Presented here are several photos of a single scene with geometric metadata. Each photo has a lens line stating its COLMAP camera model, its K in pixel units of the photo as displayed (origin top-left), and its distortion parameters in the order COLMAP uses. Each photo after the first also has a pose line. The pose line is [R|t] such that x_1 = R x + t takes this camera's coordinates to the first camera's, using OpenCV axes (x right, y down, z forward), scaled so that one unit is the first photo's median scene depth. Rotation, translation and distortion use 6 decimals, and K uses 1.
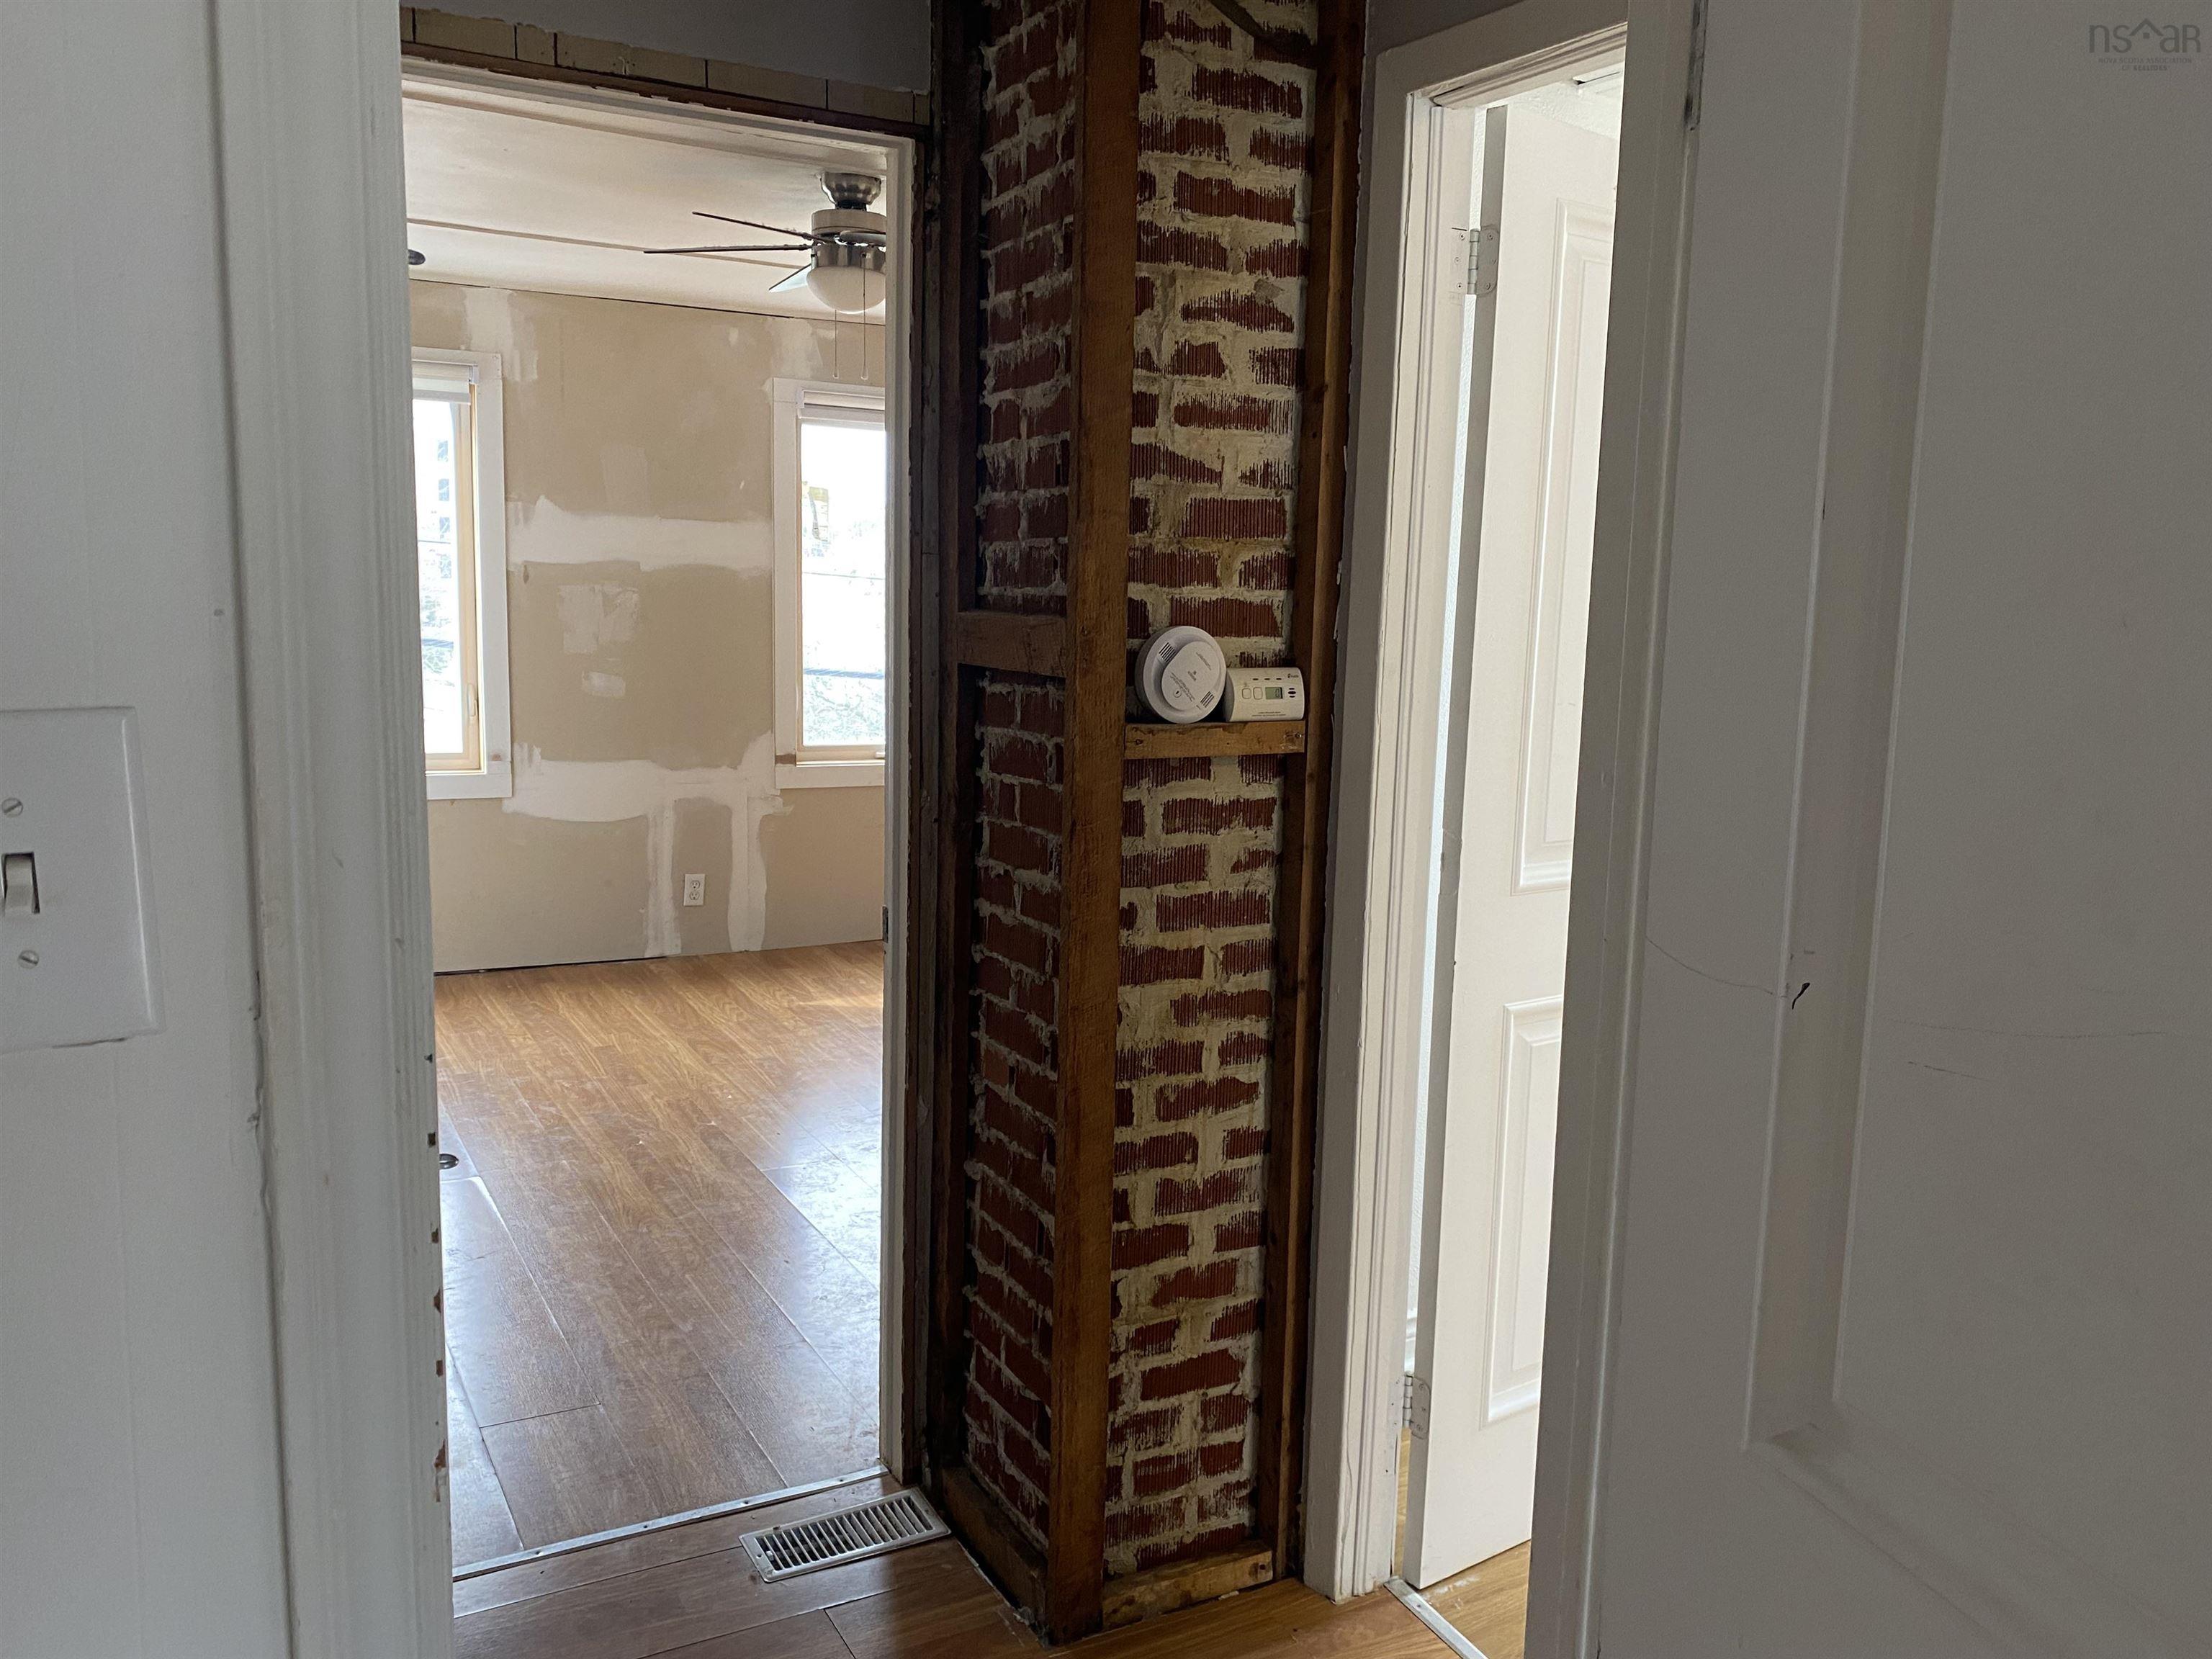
lens RADIAL K [[1677.7, 0, 1111.2], [0, 1677.7, 829.7], [0, 0, 1]] dist [0.007389, -0.020294]
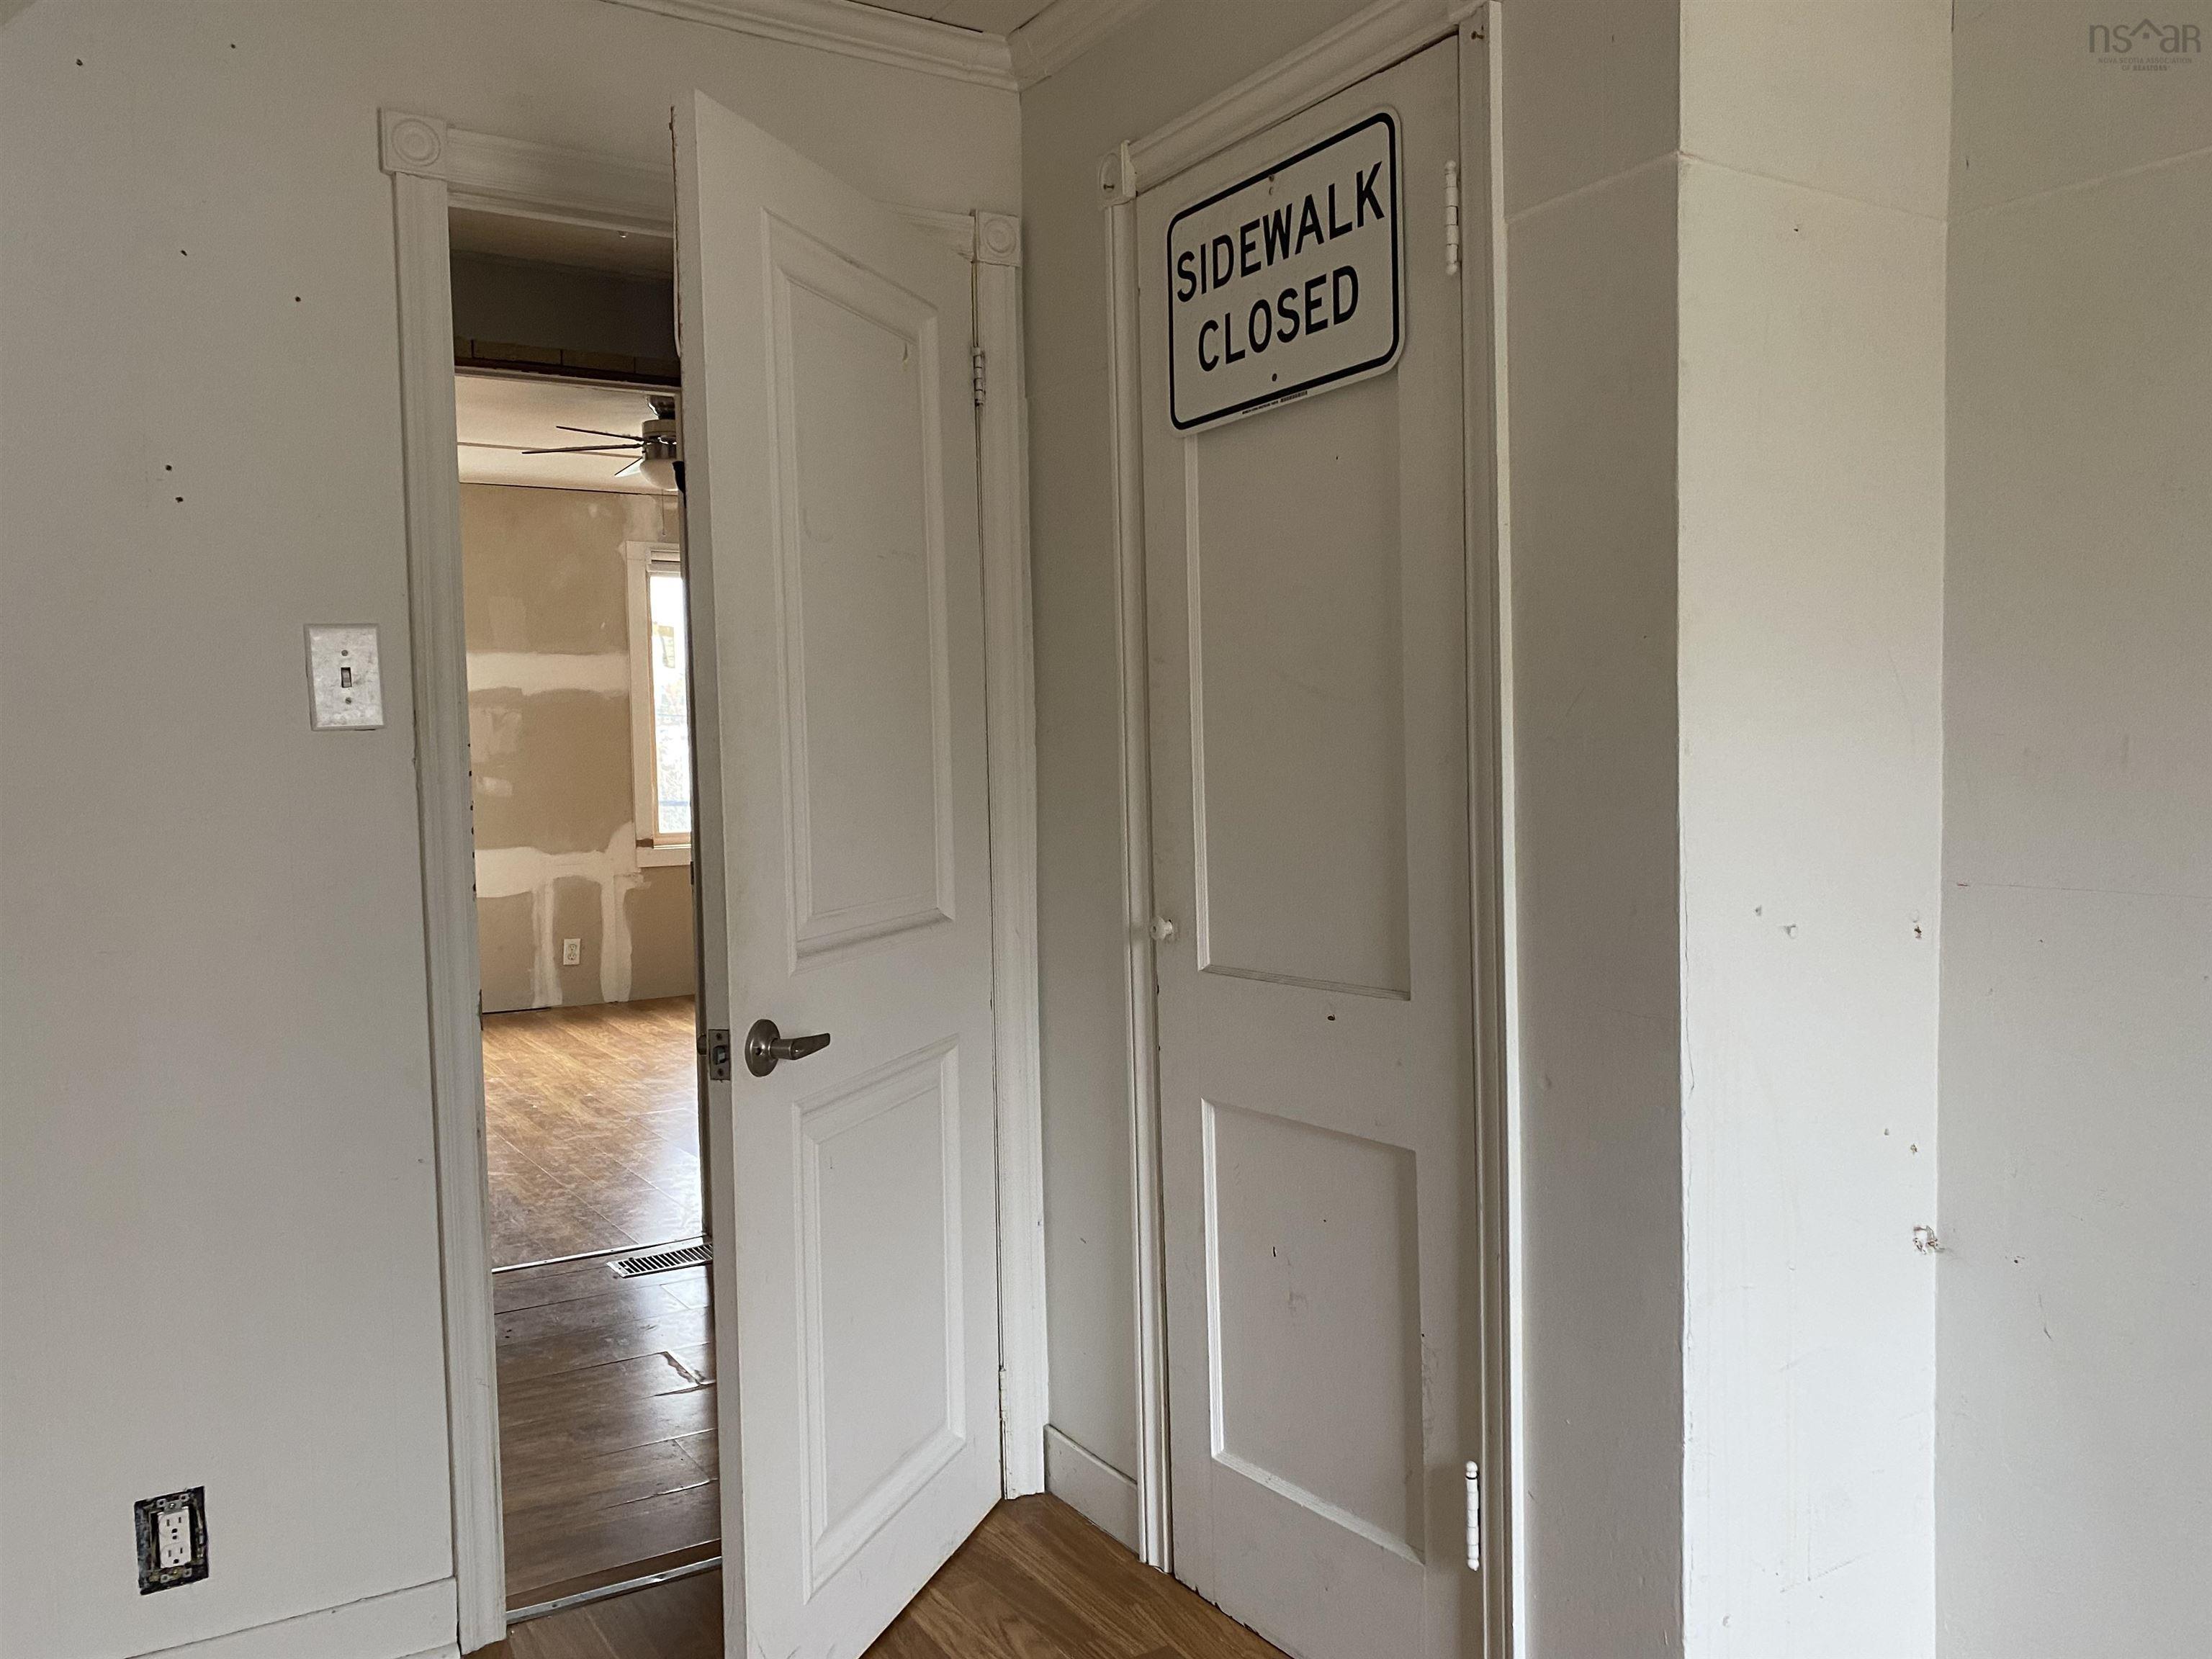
lens RADIAL K [[1677.7, 0, 1092.7], [0, 1677.7, 826.5], [0, 0, 1]] dist [0.007389, -0.020294]
pose [[0.997181, -0.047333, 0.058226, 0.068037], [0.052484, 0.994523, -0.090382, 0.080187], [-0.053629, 0.093183, 0.994204, -0.265067]]
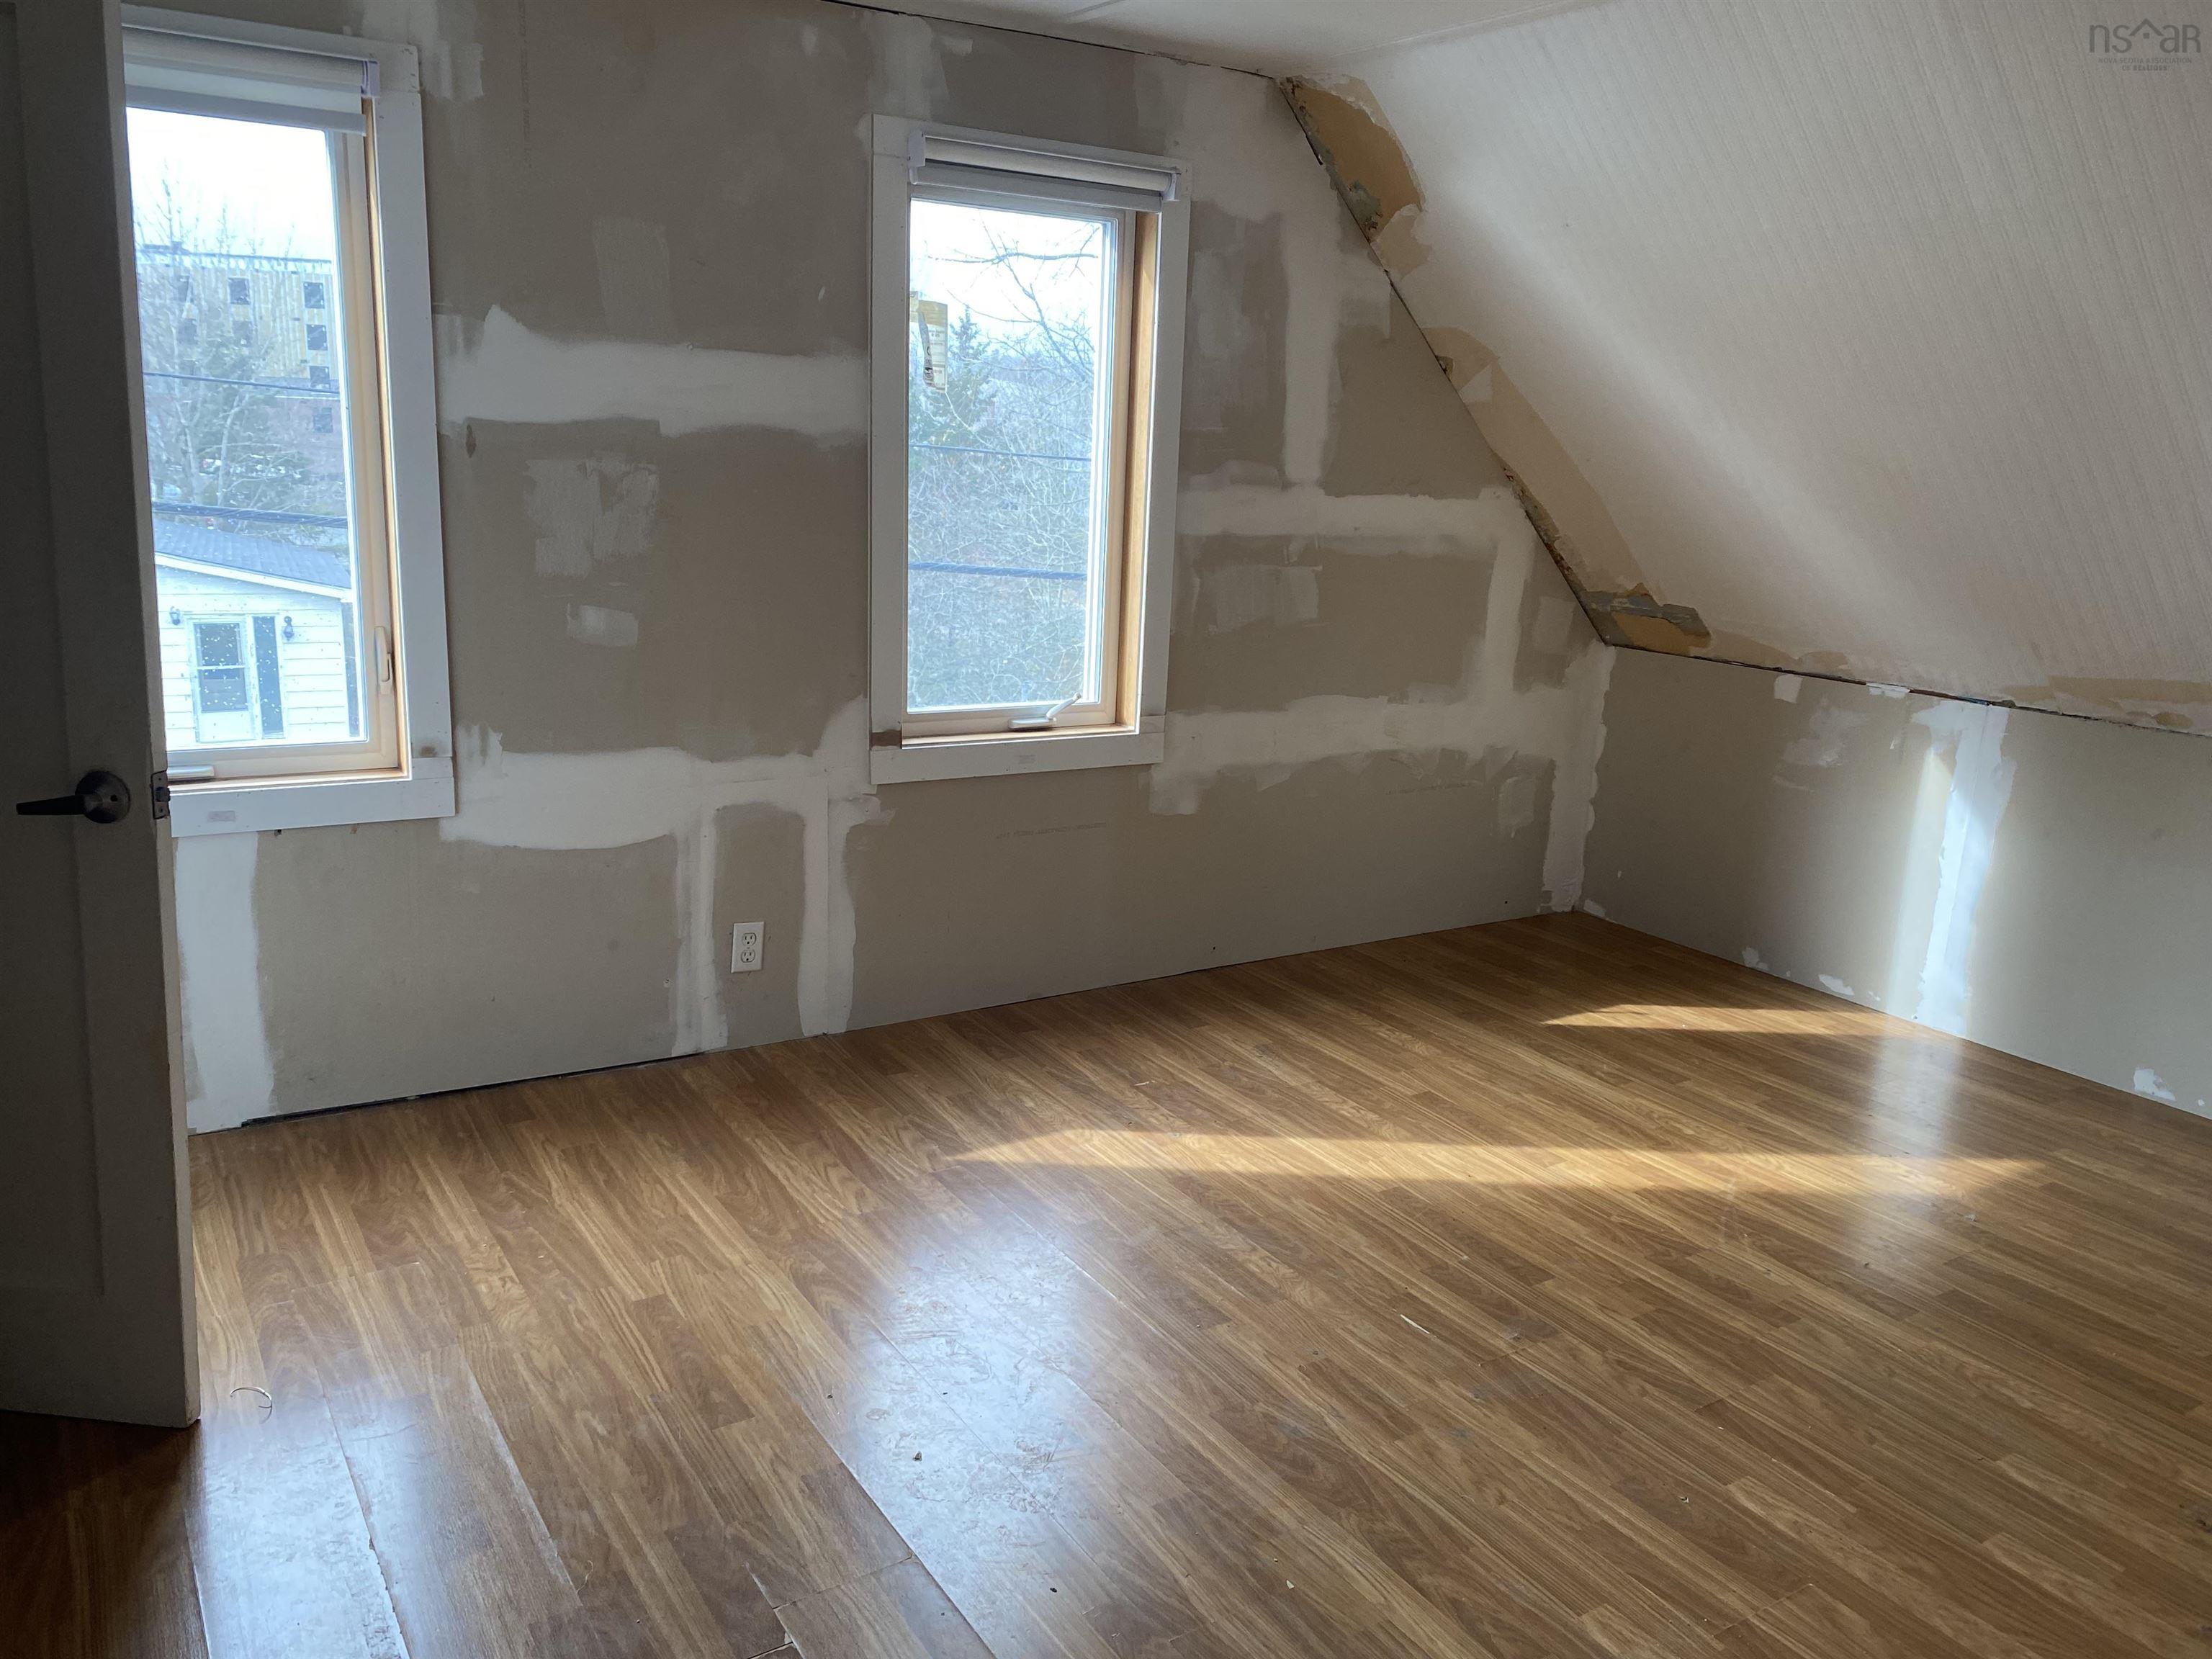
lens RADIAL K [[1677.7, 0, 1110.9], [0, 1677.7, 826.4], [0, 0, 1]] dist [0.007389, -0.020294]
pose [[0.998298, 0.000964, 0.058318, -0.157214], [-0.005822, 0.996517, 0.083184, -0.067014], [-0.058035, -0.083382, 0.994826, 0.387169]]
